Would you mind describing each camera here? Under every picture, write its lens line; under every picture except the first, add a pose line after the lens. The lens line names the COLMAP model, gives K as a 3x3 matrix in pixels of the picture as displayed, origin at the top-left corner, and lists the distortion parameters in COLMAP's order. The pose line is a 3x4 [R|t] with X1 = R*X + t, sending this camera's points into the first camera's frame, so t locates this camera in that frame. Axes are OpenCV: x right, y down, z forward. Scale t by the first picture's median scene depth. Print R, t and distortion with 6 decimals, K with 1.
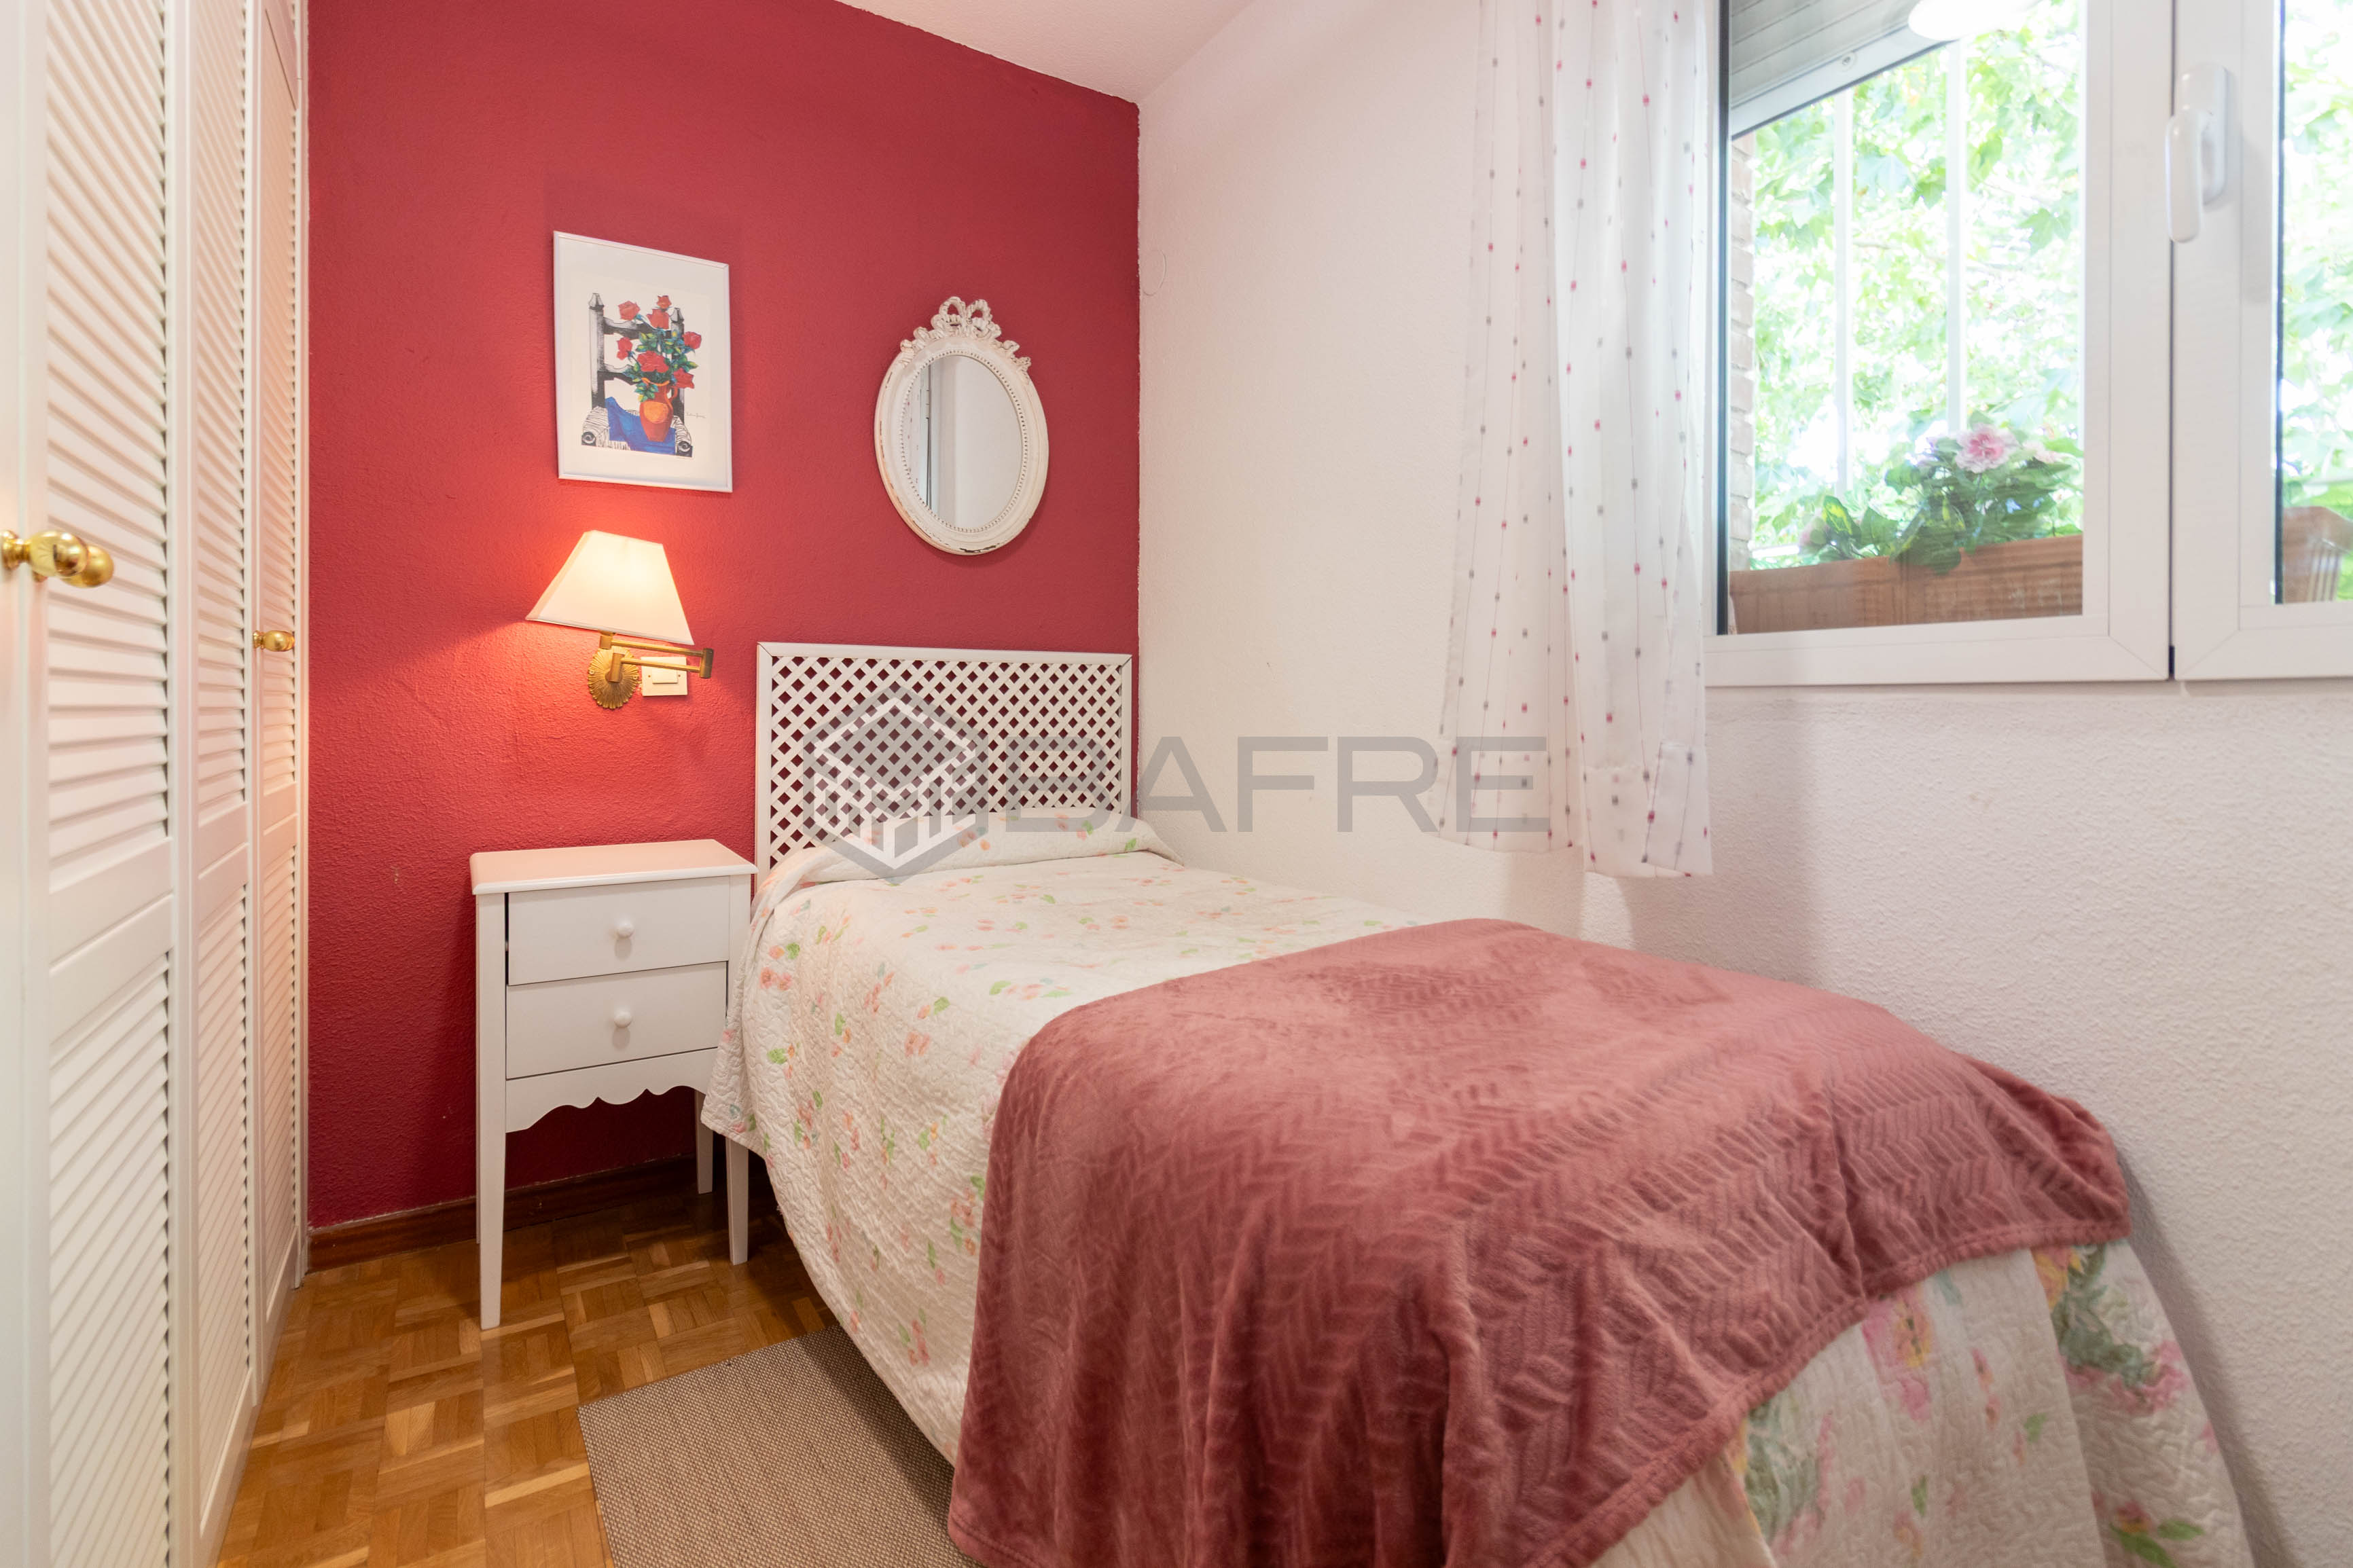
lens RADIAL K [[1099.3, 0, 1178.5], [0, 1099.3, 716.9], [0, 0, 1]] dist [0.005202, -0.000040]
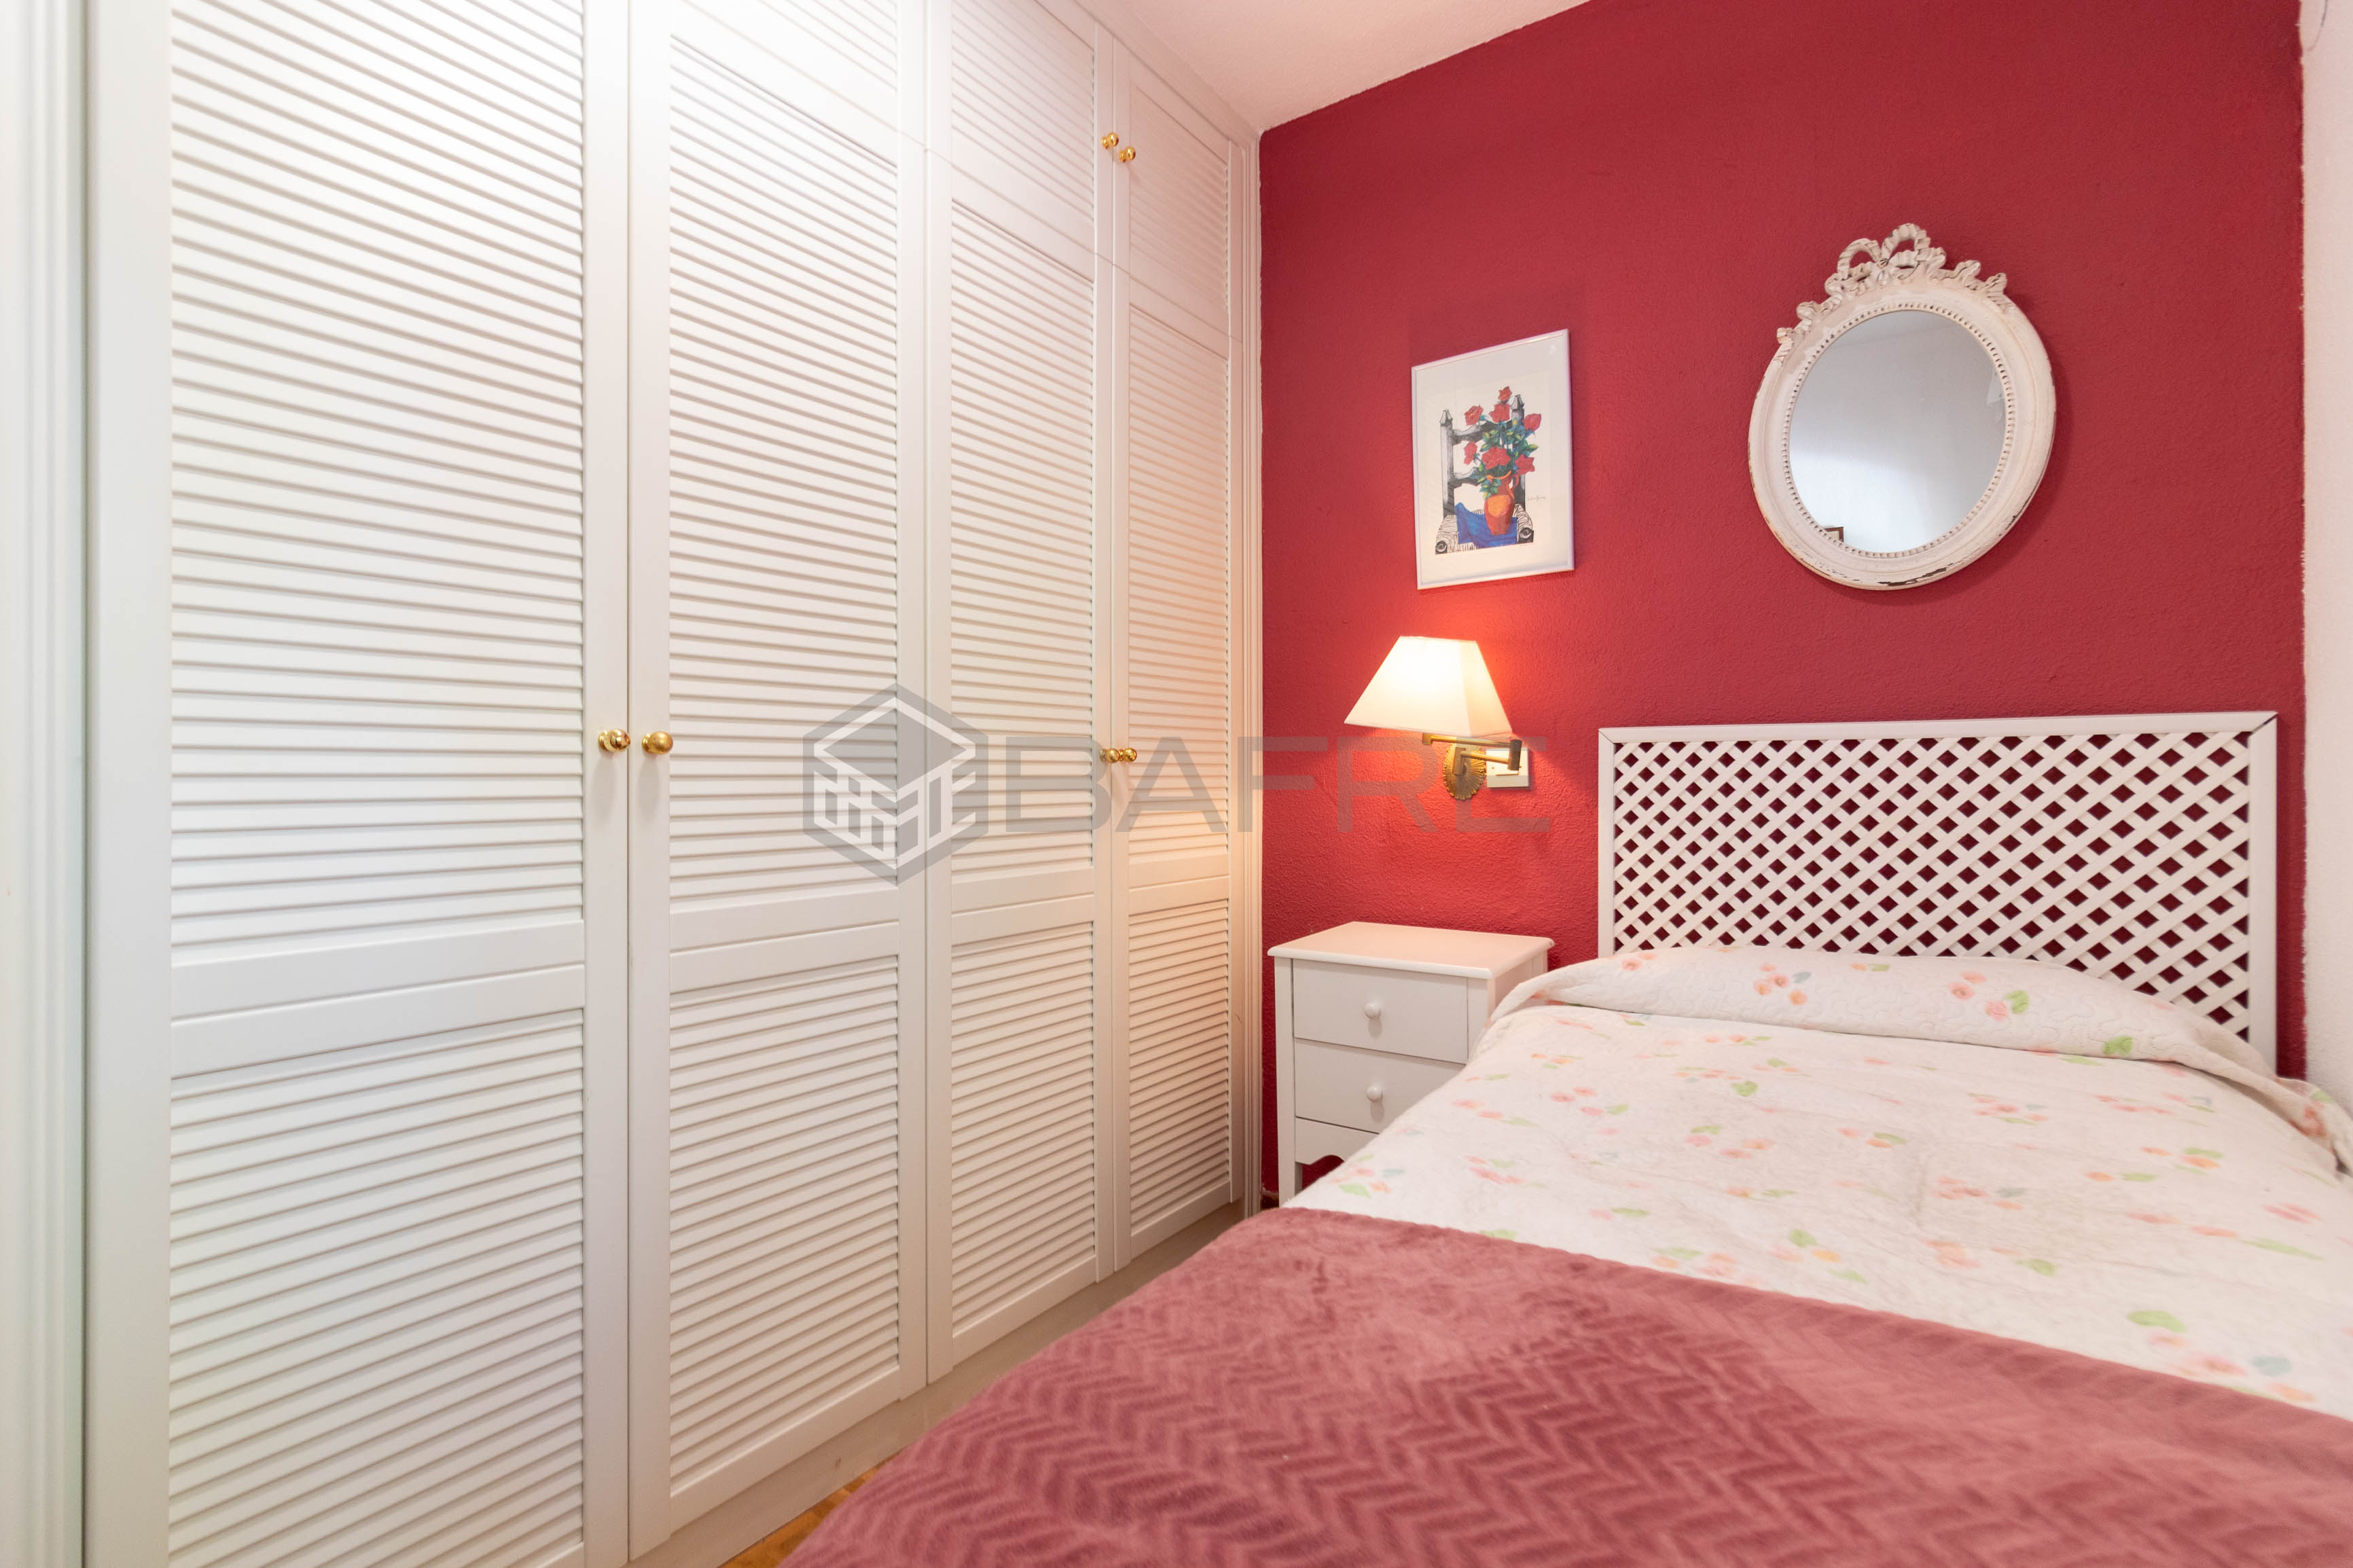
lens RADIAL K [[1099.3, 0, 1175.7], [0, 1099.3, 774.1], [0, 0, 1]] dist [0.005202, -0.000040]
pose [[0.369790, -0.000795, -0.929115, 0.345904], [-0.002798, 0.999994, -0.001970, -0.028009], [0.929111, 0.003328, 0.369785, 0.348097]]
